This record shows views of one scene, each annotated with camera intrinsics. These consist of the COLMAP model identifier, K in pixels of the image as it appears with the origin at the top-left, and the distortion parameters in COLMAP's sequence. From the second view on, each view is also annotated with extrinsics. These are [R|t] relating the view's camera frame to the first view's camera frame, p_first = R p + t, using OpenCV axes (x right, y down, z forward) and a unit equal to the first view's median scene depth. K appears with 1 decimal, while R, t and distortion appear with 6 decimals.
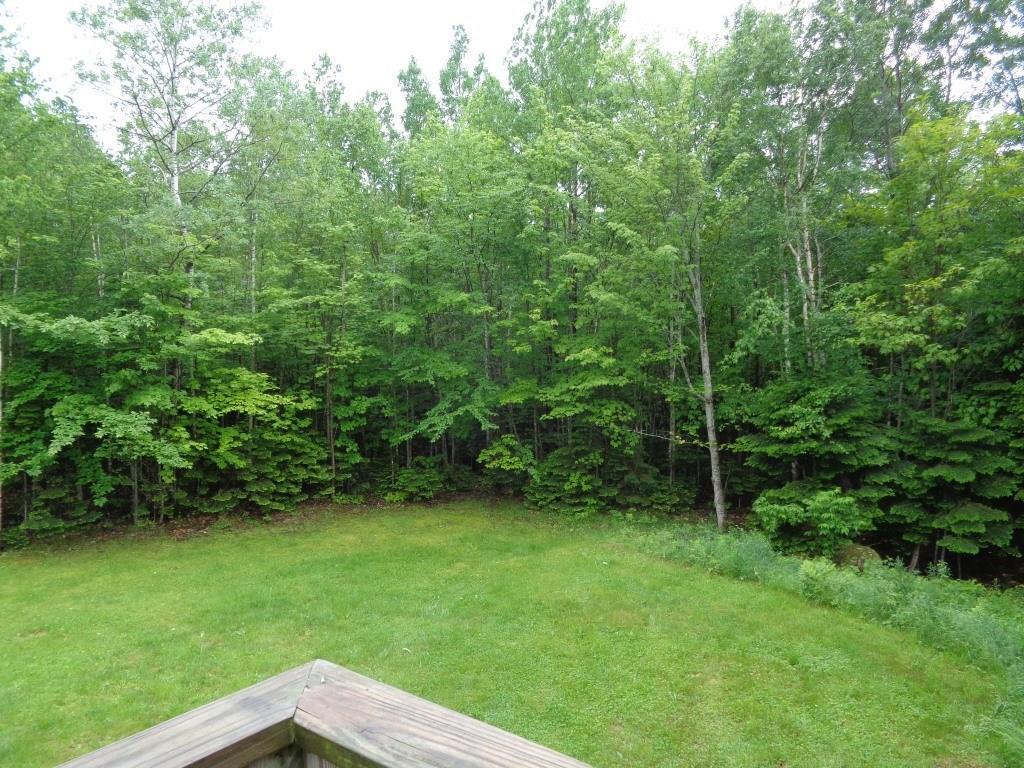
lens RADIAL K [[765.1, 0, 512.0], [0, 765.1, 384.0], [0, 0, 1]] dist [-0.003812, -0.000941]
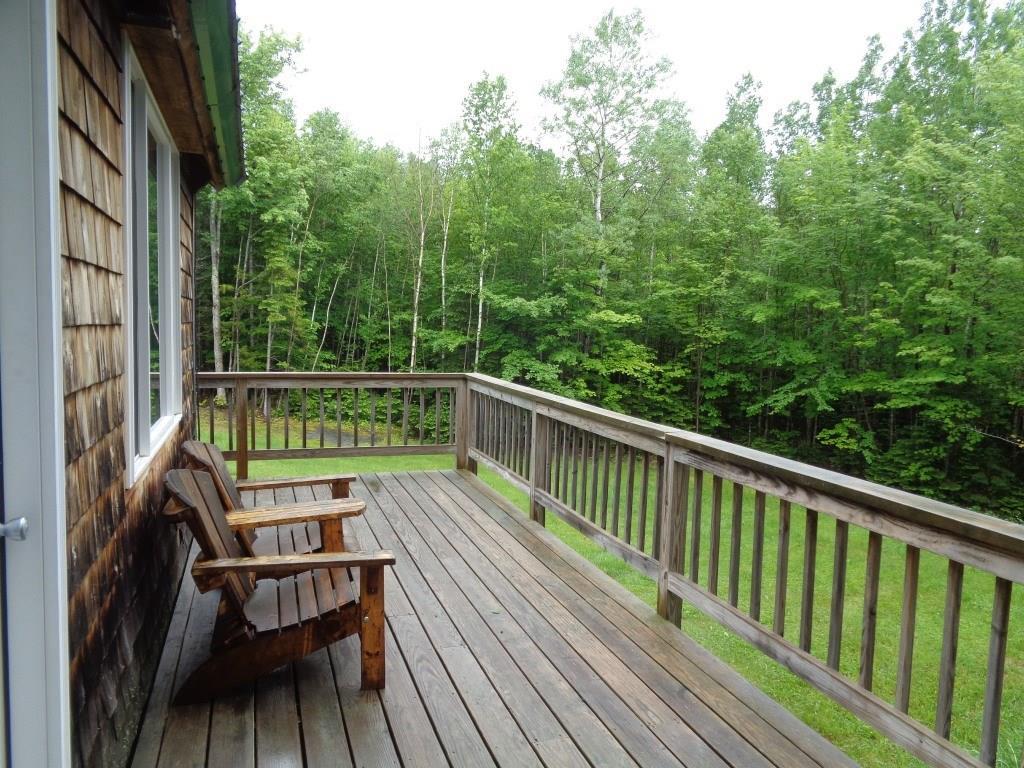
lens RADIAL K [[746.1, 0, 512.0], [0, 746.1, 384.0], [0, 0, 1]] dist [-0.045888, -0.002311]
pose [[0.837025, 0.103540, -0.537280, 0.166724], [-0.090578, 0.994605, 0.050561, 0.006393], [0.539616, 0.006344, 0.841887, -0.186628]]
